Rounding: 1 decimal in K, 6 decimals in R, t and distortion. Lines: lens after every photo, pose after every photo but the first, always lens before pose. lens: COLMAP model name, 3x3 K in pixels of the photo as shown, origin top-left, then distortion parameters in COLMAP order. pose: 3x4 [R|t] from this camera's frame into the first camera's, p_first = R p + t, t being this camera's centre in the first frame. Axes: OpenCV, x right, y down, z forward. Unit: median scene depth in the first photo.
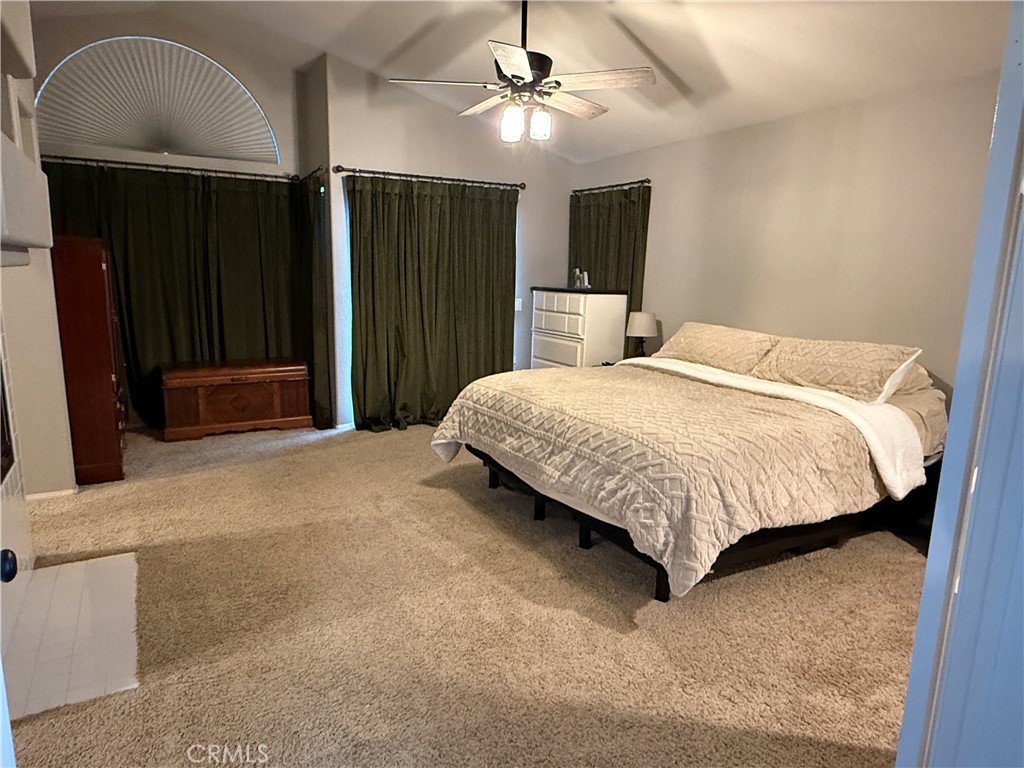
lens RADIAL K [[635.5, 0, 512.0], [0, 635.5, 384.0], [0, 0, 1]] dist [0.000896, 0.000003]
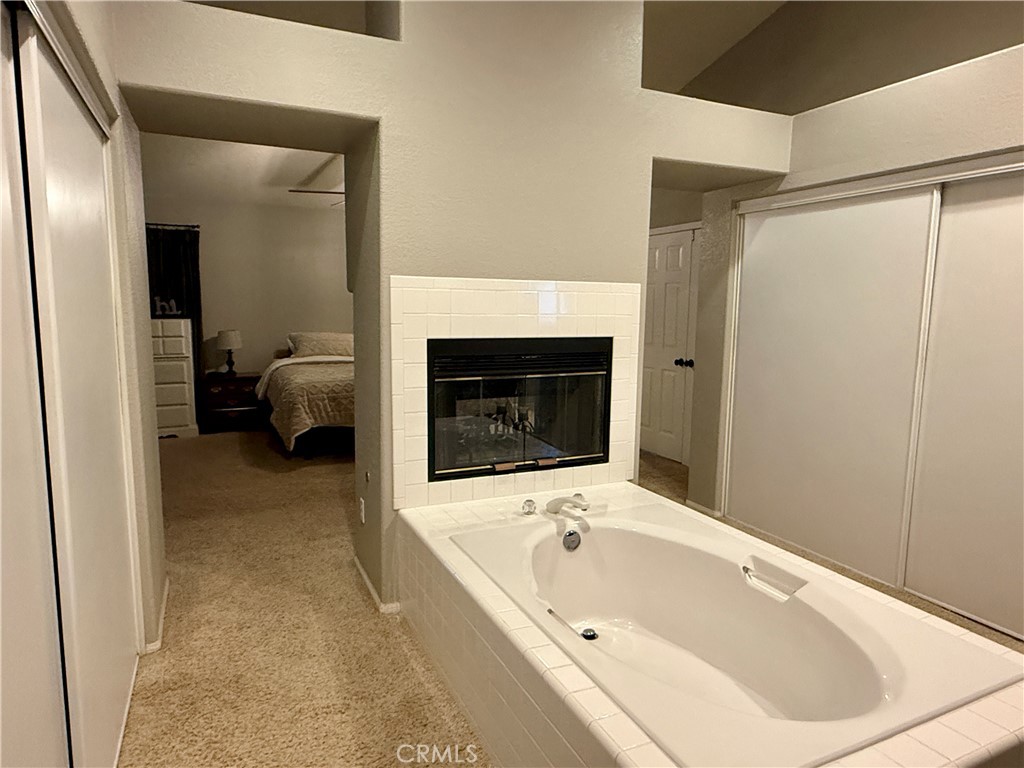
lens RADIAL K [[635.5, 0, 512.0], [0, 635.5, 384.0], [0, 0, 1]] dist [0.000896, 0.000003]
pose [[0.091661, -0.147068, 0.984870, -1.003114], [0.169065, 0.976973, 0.130154, -0.075444], [-0.981333, 0.154577, 0.114415, 0.300678]]
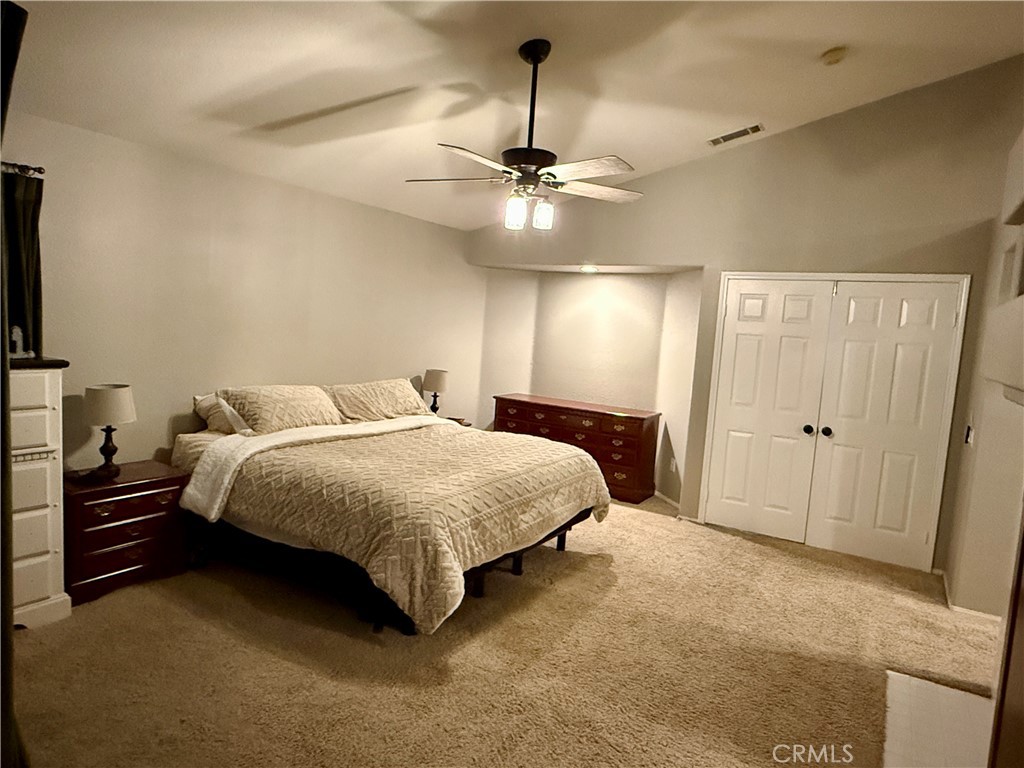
lens RADIAL K [[635.5, 0, 512.0], [0, 635.5, 384.0], [0, 0, 1]] dist [0.000896, 0.000003]
pose [[-0.463838, -0.132822, 0.875907, -0.542961], [0.083373, 0.977765, 0.192418, -0.201312], [-0.881988, 0.162278, -0.442451, 0.905231]]
